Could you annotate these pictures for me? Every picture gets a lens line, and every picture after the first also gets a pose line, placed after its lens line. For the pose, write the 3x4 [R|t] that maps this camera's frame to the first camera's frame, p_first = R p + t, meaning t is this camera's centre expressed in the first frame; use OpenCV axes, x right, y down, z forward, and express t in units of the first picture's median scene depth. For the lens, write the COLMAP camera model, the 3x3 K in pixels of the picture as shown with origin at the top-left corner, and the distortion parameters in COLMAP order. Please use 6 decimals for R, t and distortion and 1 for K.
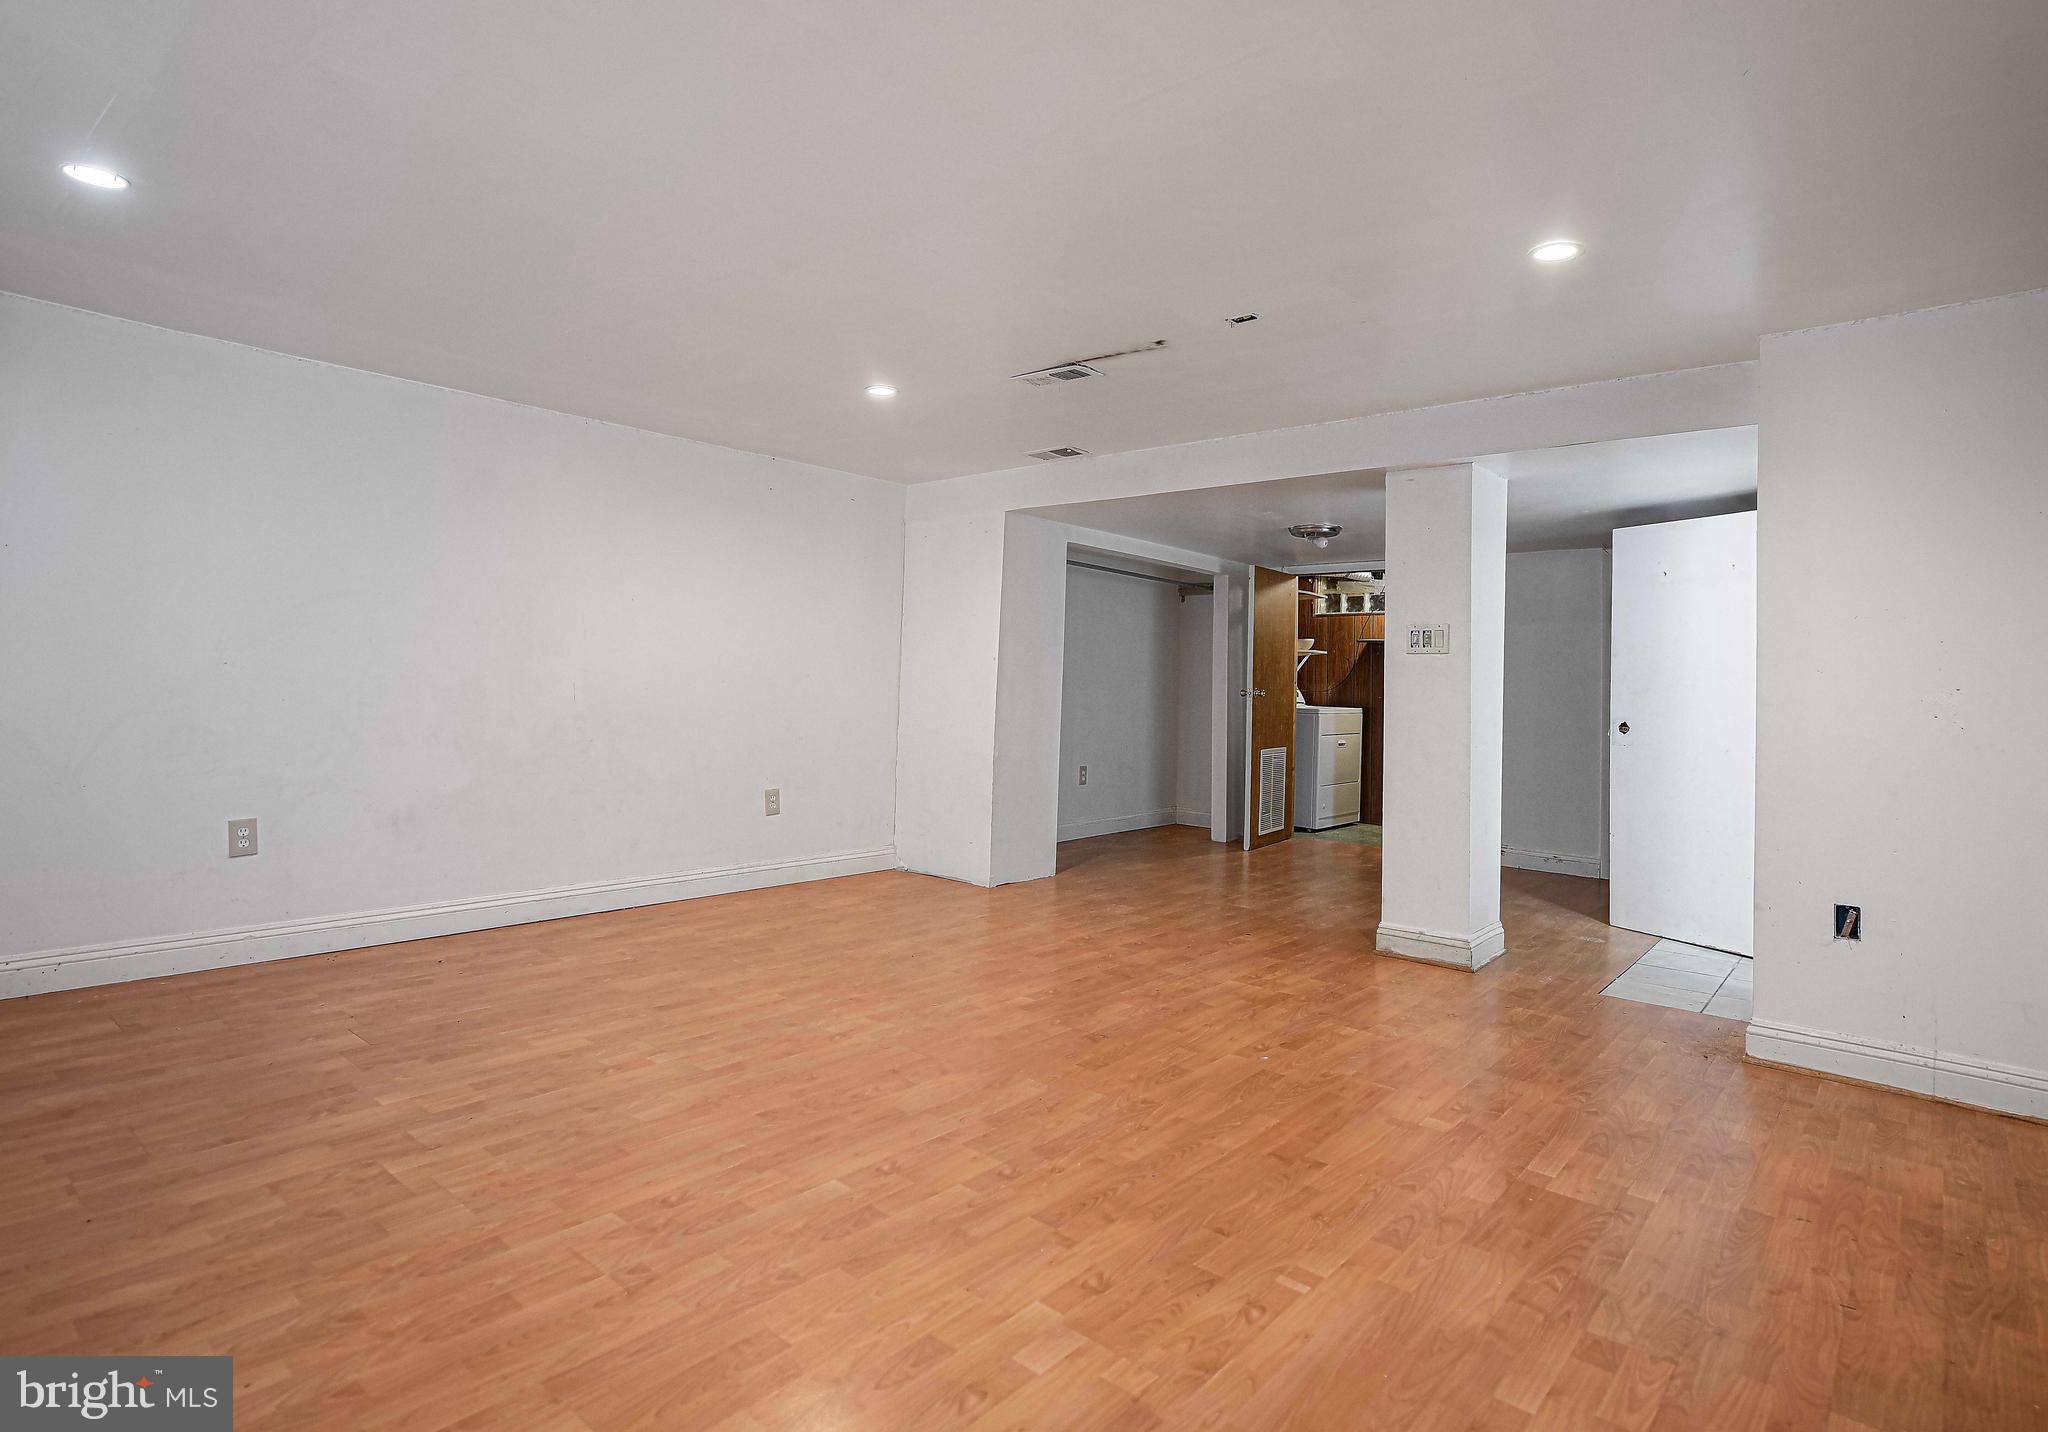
lens RADIAL K [[1067.6, 0, 1025.9], [0, 1067.6, 706.2], [0, 0, 1]] dist [-0.015036, -0.000556]
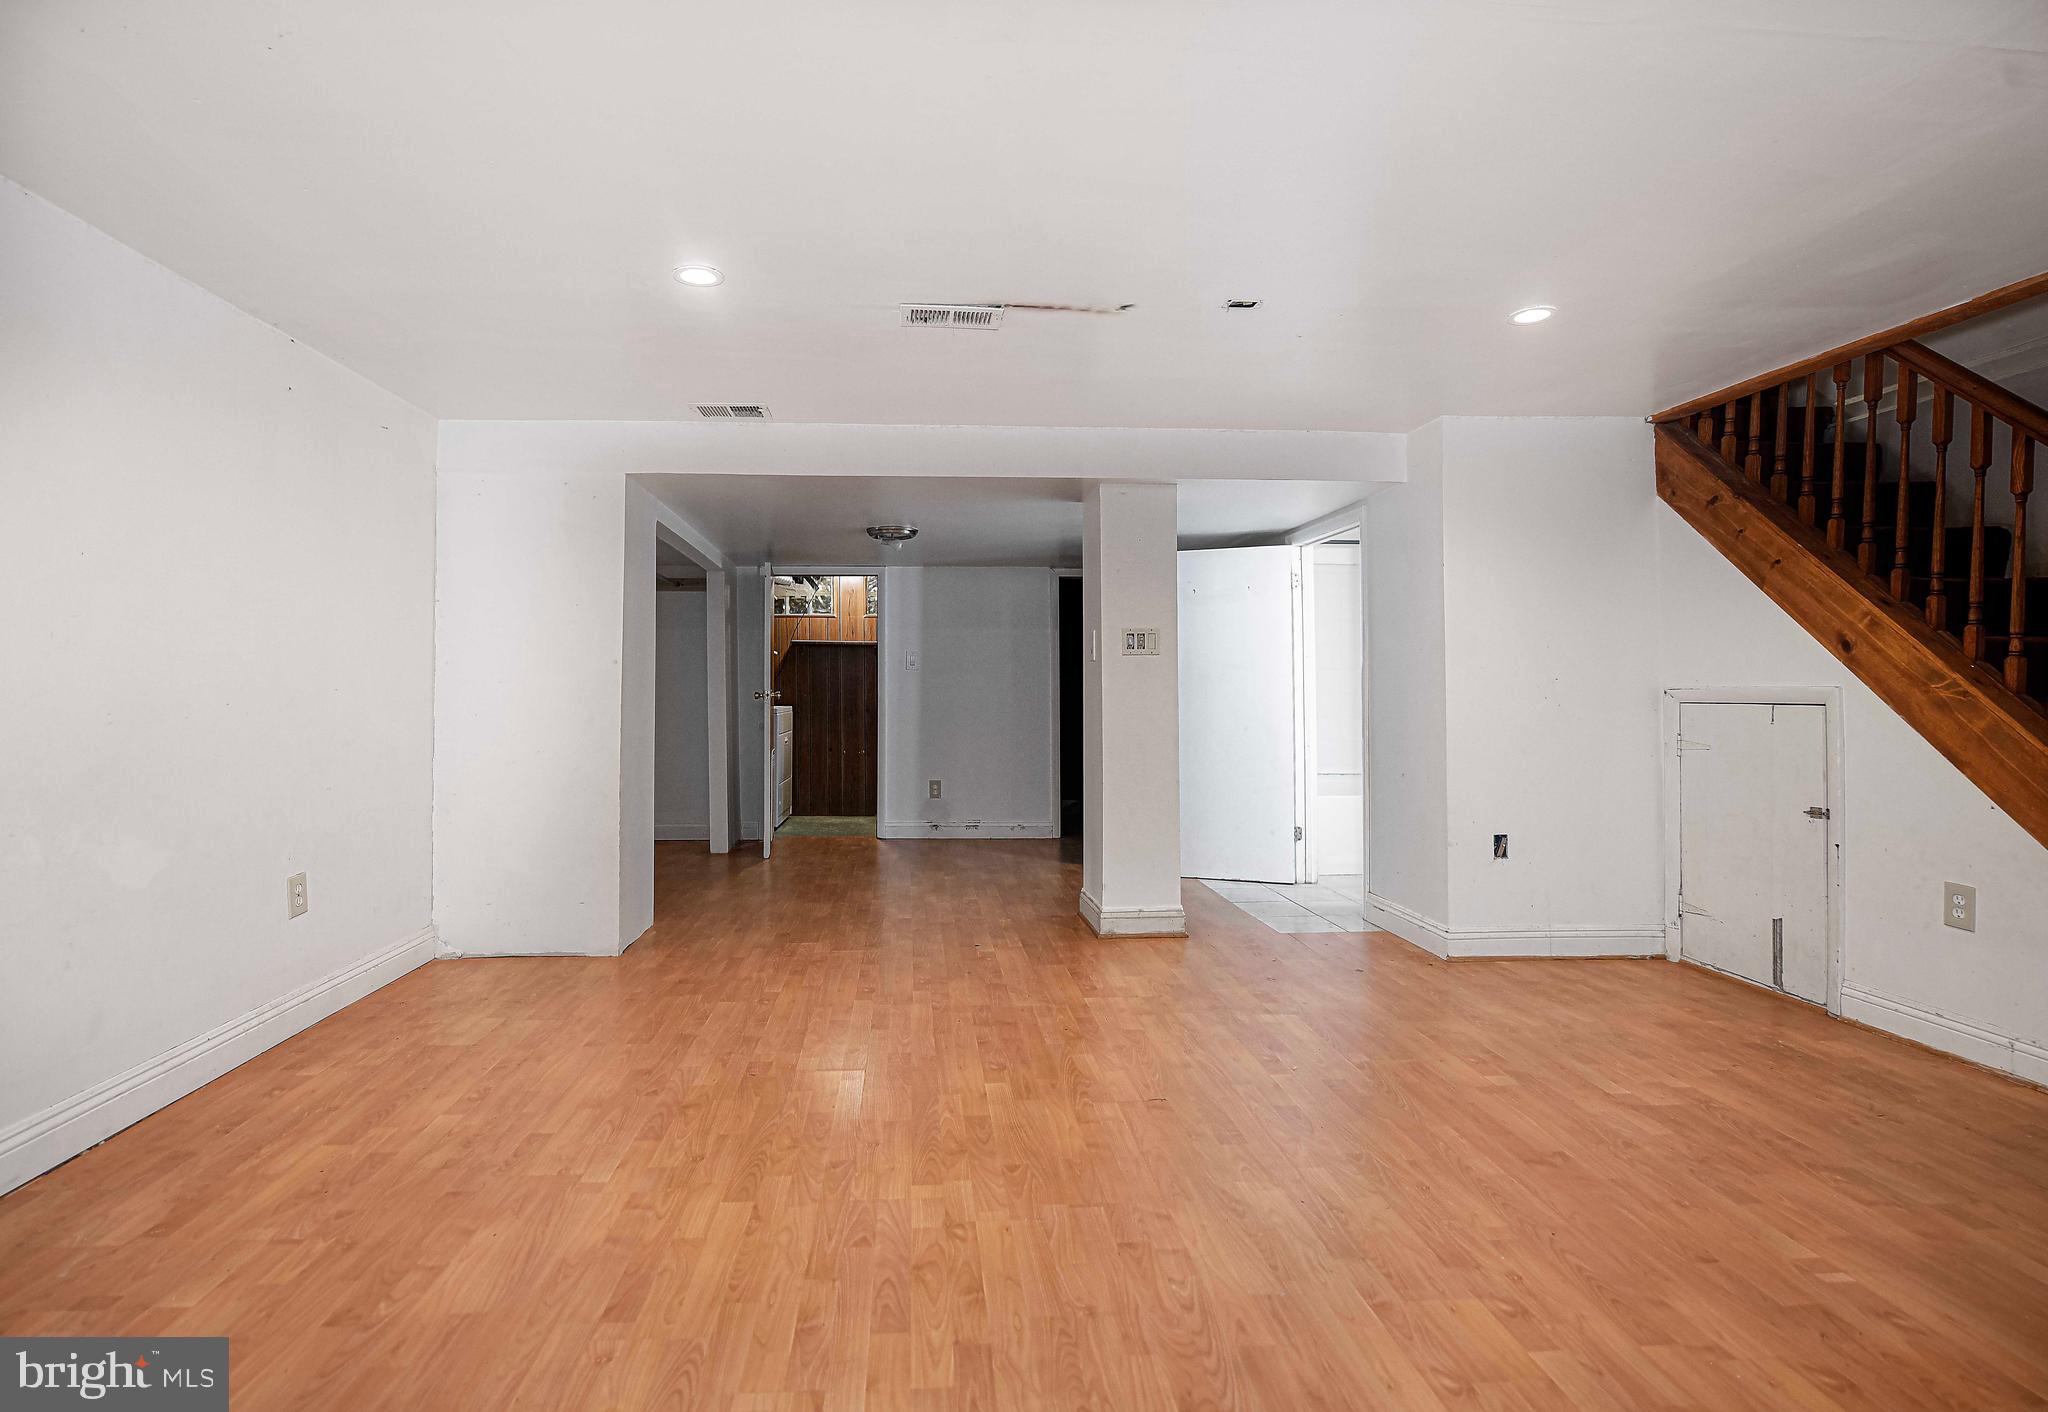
lens RADIAL K [[954.3, 0, 1016.9], [0, 954.3, 704.2], [0, 0, 1]] dist [-0.015766, -0.002439]
pose [[0.715894, -0.037980, 0.697175, -0.593119], [0.034851, 0.999219, 0.018648, -0.032010], [-0.697339, 0.010947, 0.716658, 0.582778]]
